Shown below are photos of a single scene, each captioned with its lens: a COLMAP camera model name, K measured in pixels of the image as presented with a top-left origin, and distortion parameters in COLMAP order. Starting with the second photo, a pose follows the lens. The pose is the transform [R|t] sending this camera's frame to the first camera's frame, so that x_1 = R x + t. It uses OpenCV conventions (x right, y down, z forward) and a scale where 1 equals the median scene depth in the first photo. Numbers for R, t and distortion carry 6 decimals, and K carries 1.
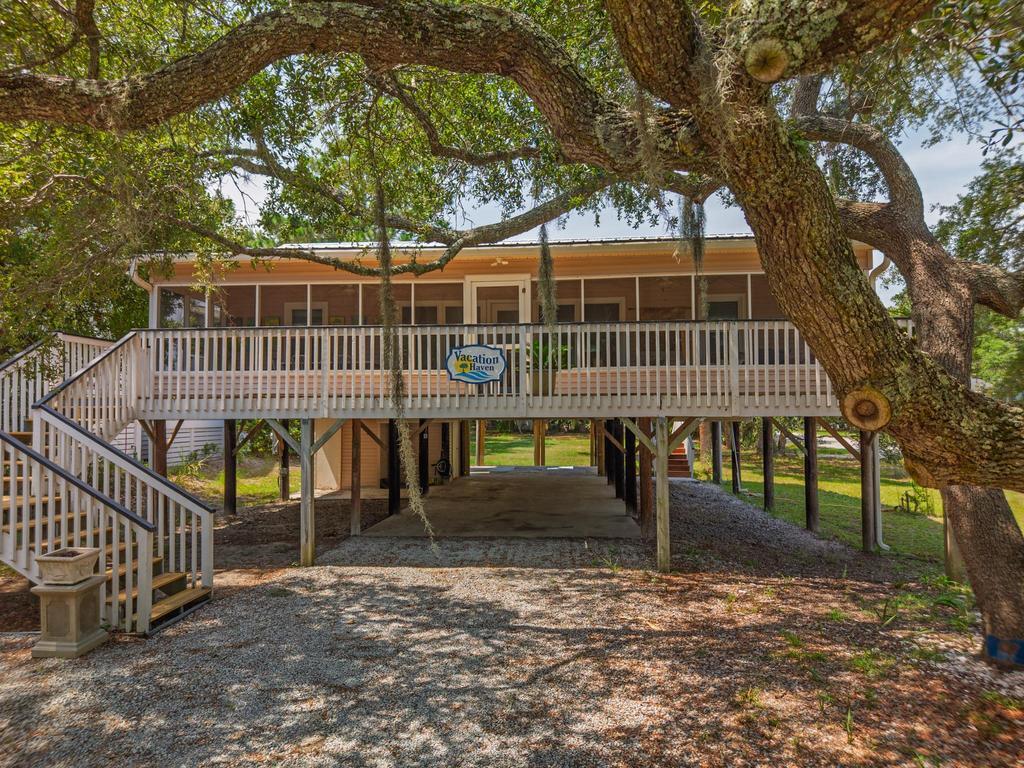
lens RADIAL K [[704.5, 0, 510.7], [0, 704.5, 384.3], [0, 0, 1]] dist [0.008718, -0.001137]
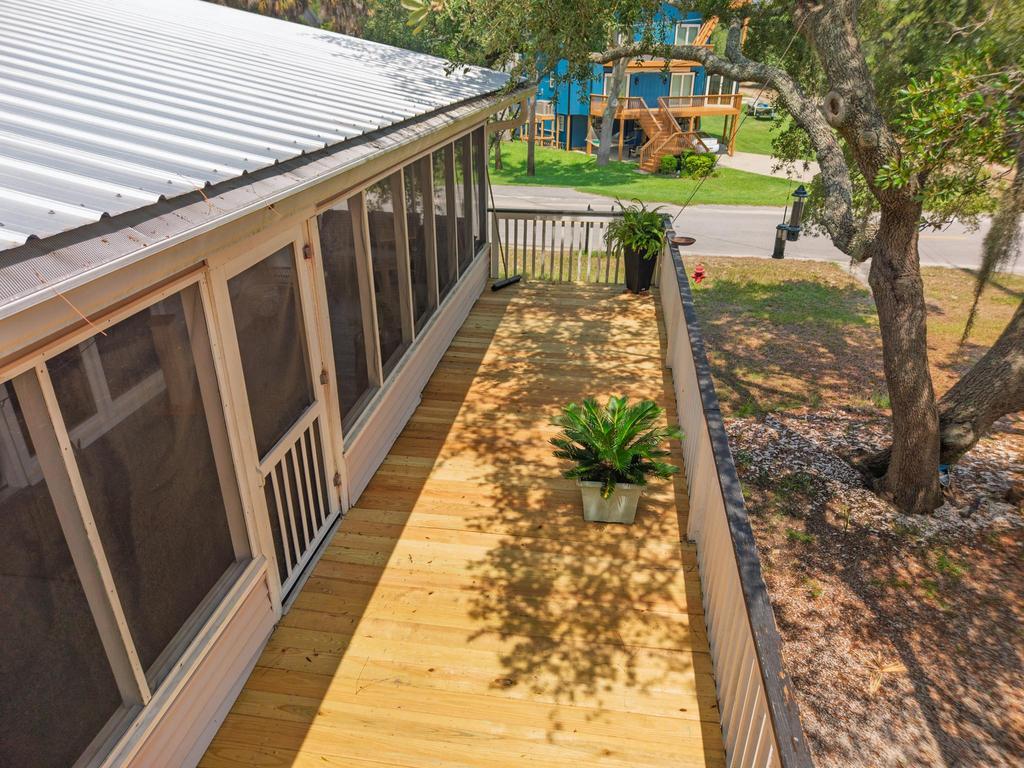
lens RADIAL K [[704.5, 0, 510.4], [0, 704.5, 385.1], [0, 0, 1]] dist [0.008718, -0.001137]
pose [[0.119105, -0.426260, 0.896726, -0.551197], [-0.035245, 0.900770, 0.432863, -0.397061], [-0.992256, -0.083161, 0.092262, 1.471859]]
